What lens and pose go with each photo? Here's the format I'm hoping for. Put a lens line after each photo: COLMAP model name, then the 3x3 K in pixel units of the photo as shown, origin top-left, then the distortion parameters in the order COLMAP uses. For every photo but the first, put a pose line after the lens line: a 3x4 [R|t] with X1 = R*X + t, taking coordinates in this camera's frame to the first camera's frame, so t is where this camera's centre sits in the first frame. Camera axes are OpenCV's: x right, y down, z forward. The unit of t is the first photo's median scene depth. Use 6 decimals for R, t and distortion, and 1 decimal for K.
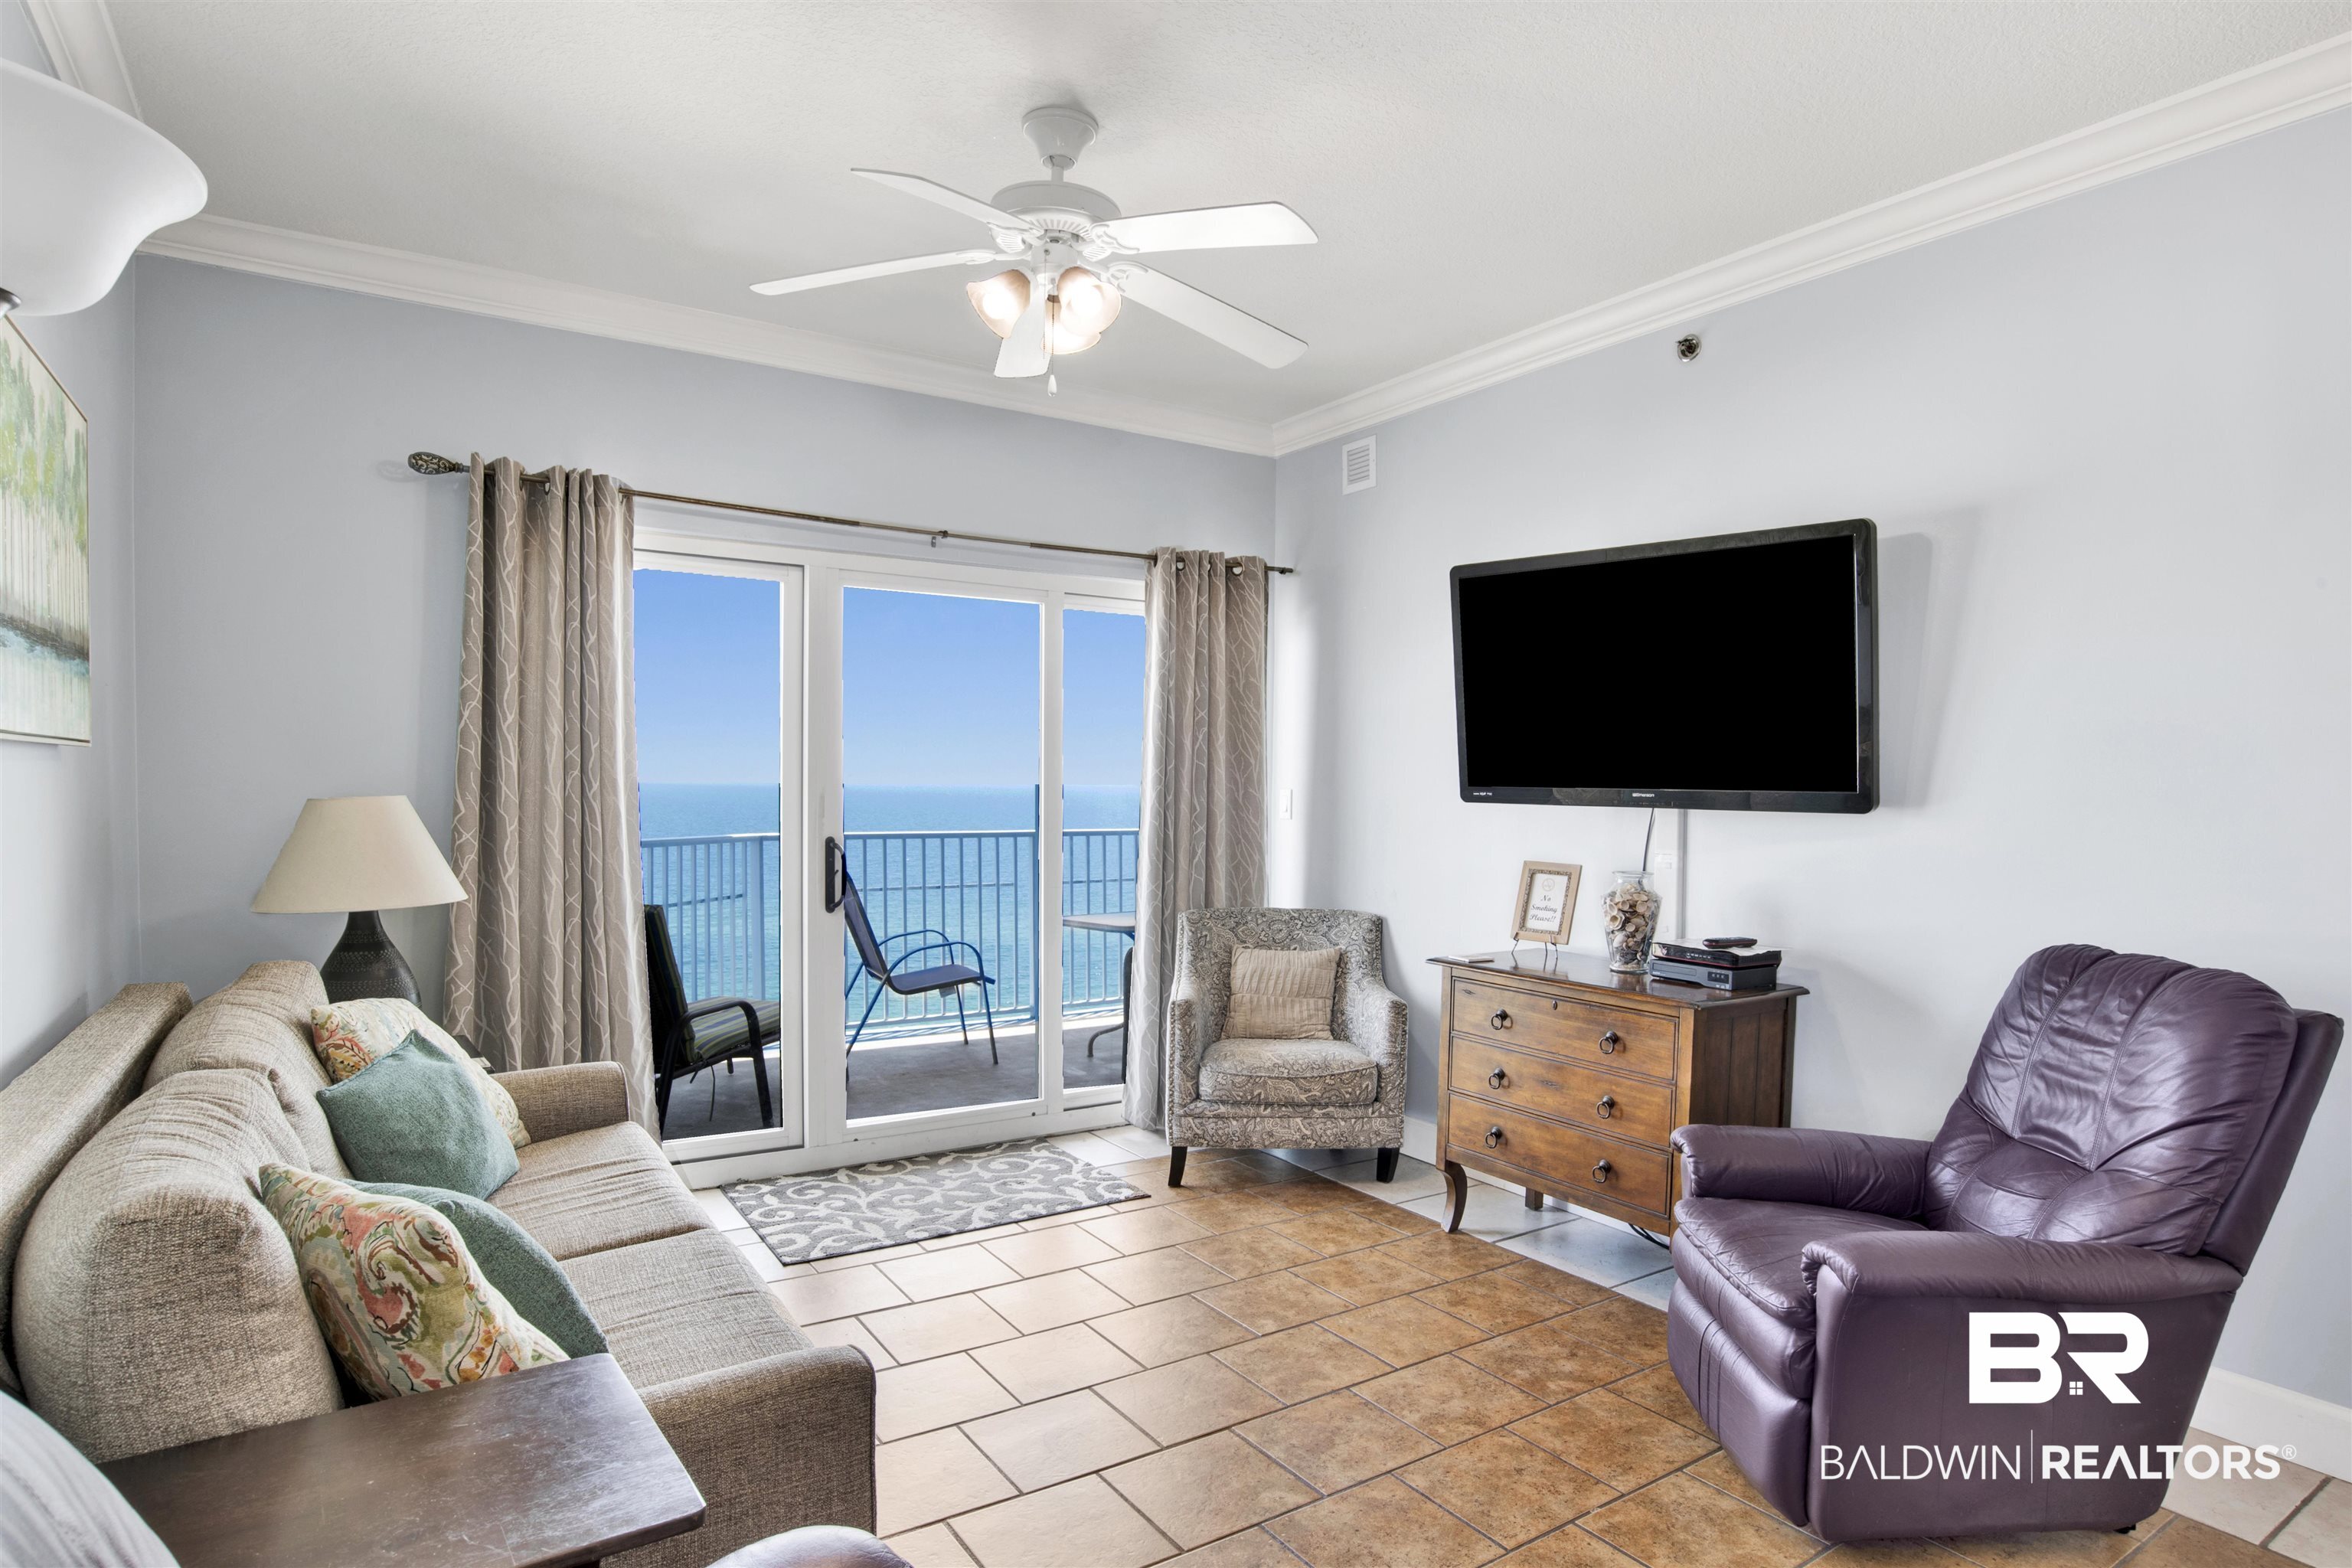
lens RADIAL K [[1245.2, 0, 1218.5], [0, 1245.2, 821.9], [0, 0, 1]] dist [-0.074037, 0.024619]
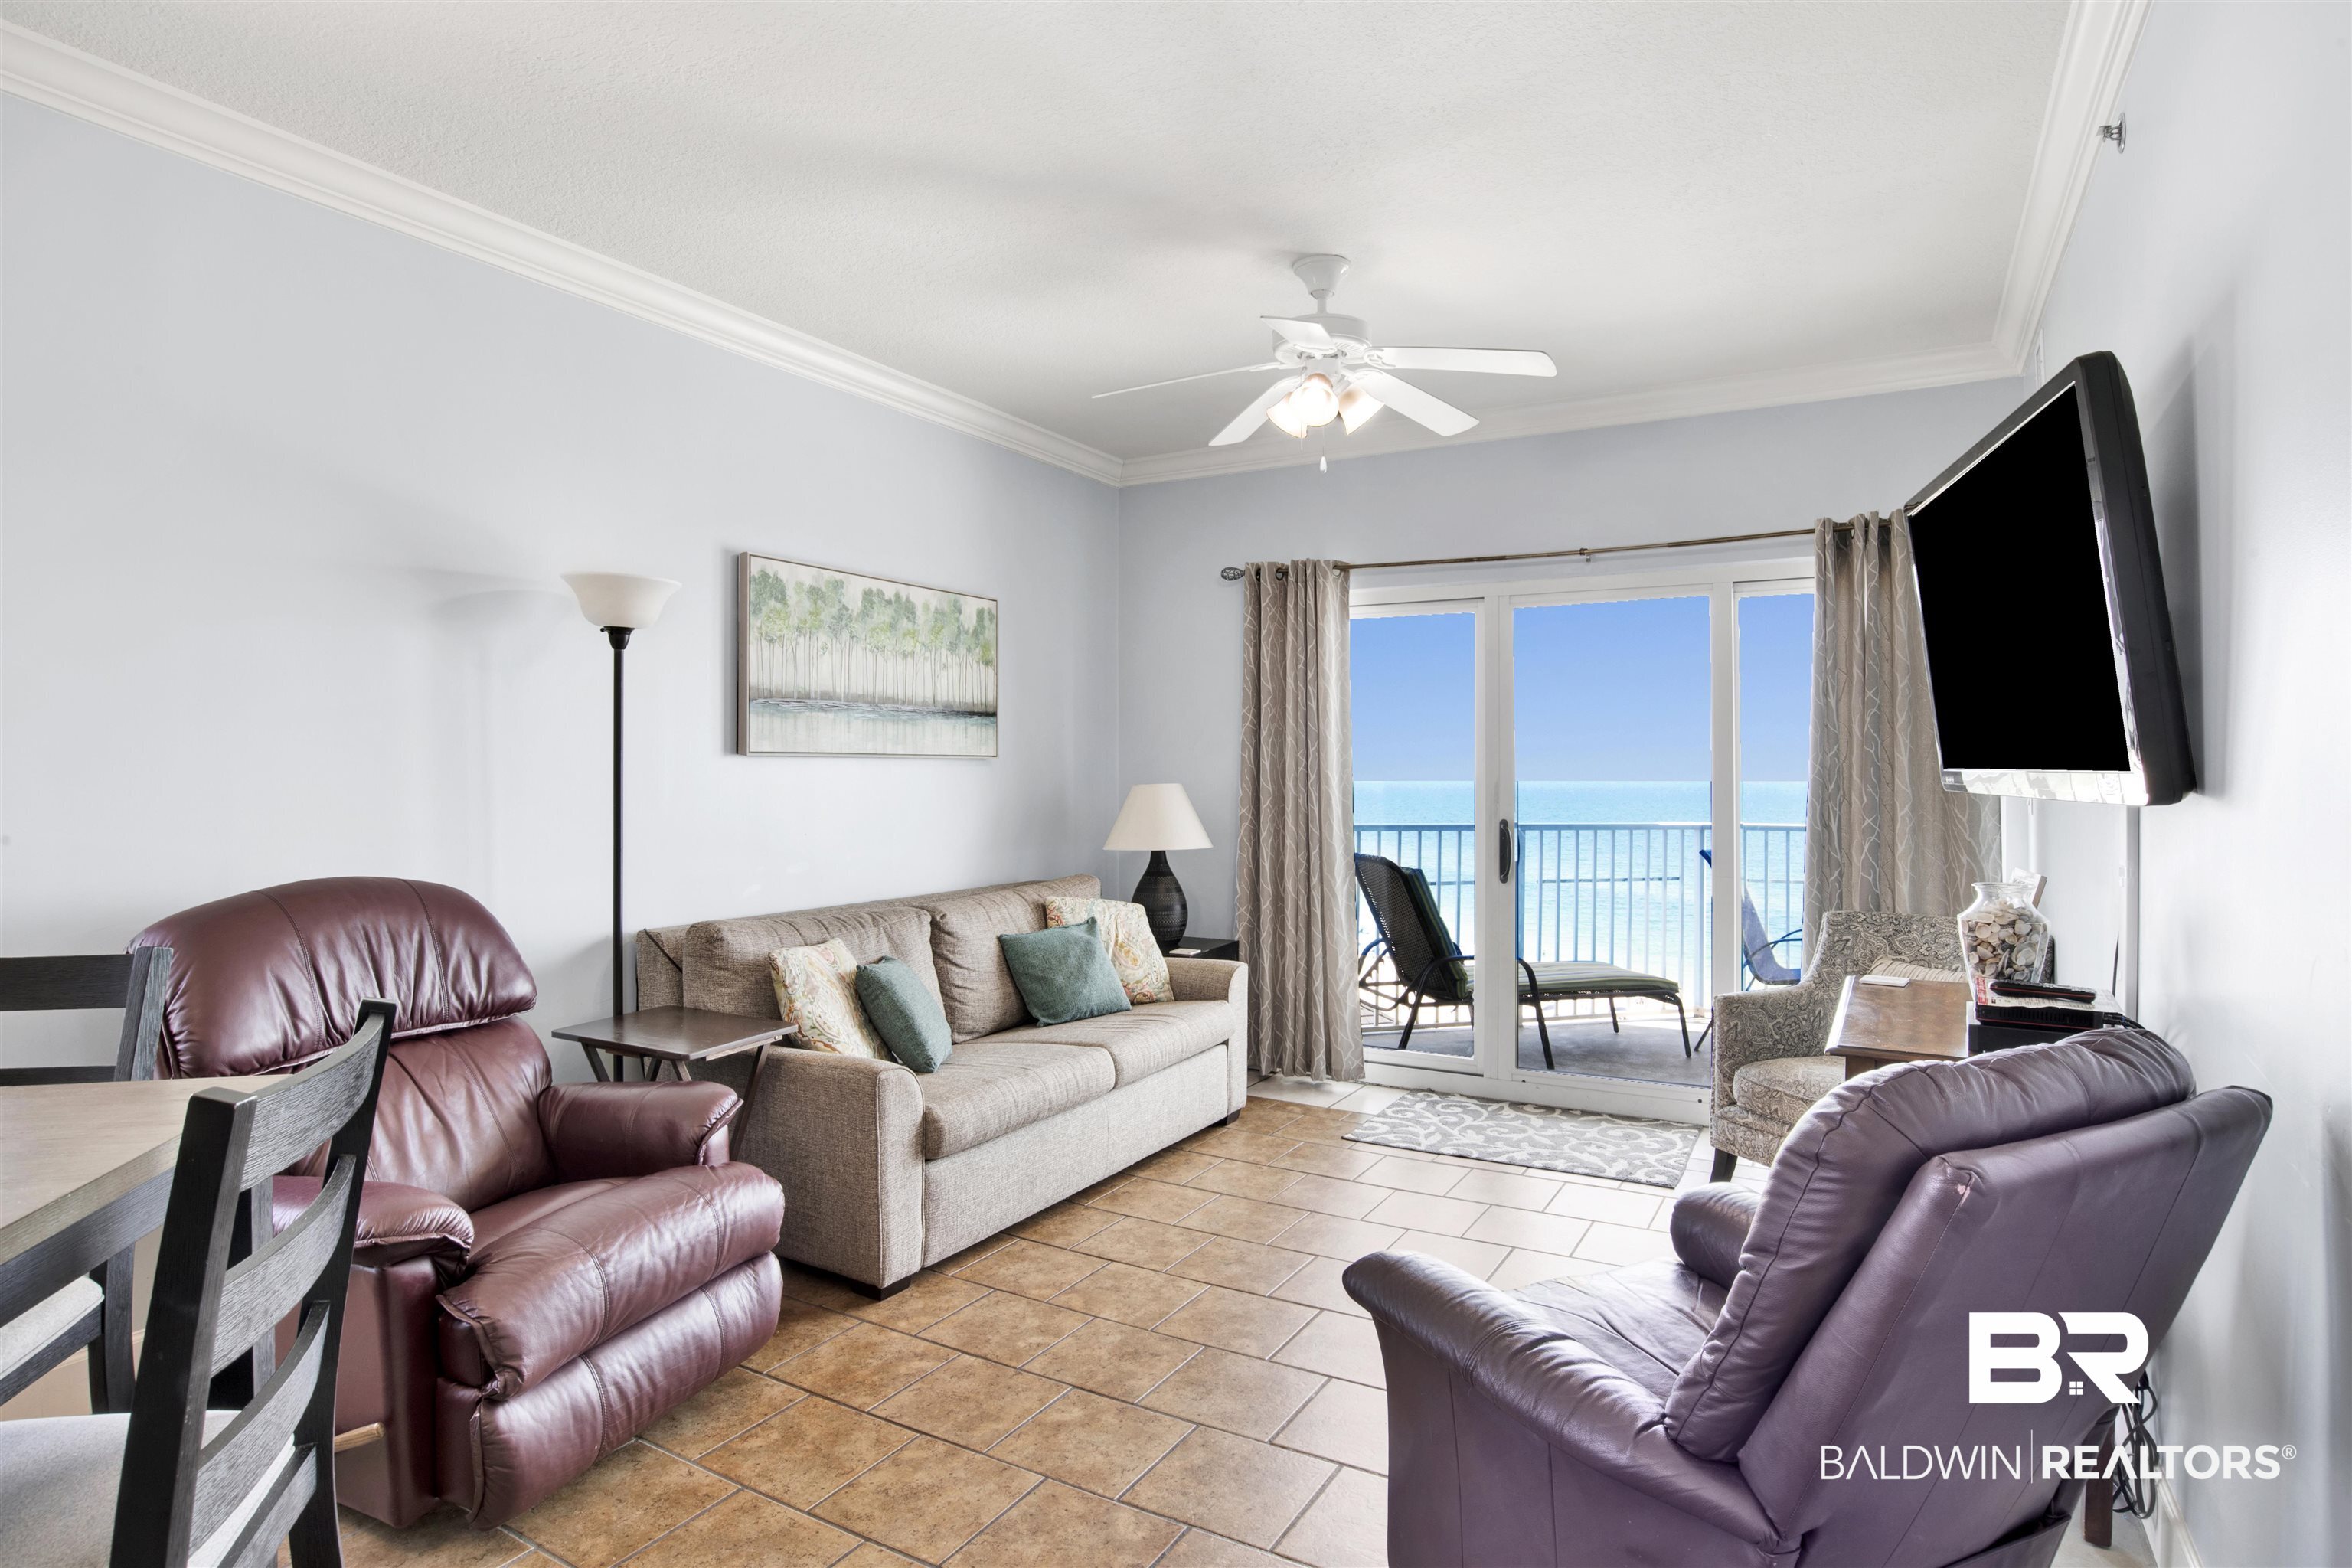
lens RADIAL K [[1245.2, 0, 1192.2], [0, 1245.2, 762.9], [0, 0, 1]] dist [-0.074037, 0.024619]
pose [[0.440481, -0.018783, -0.897565, 0.732676], [-0.022127, 0.999250, -0.031769, 0.002623], [0.897489, 0.033854, 0.439735, 0.237582]]
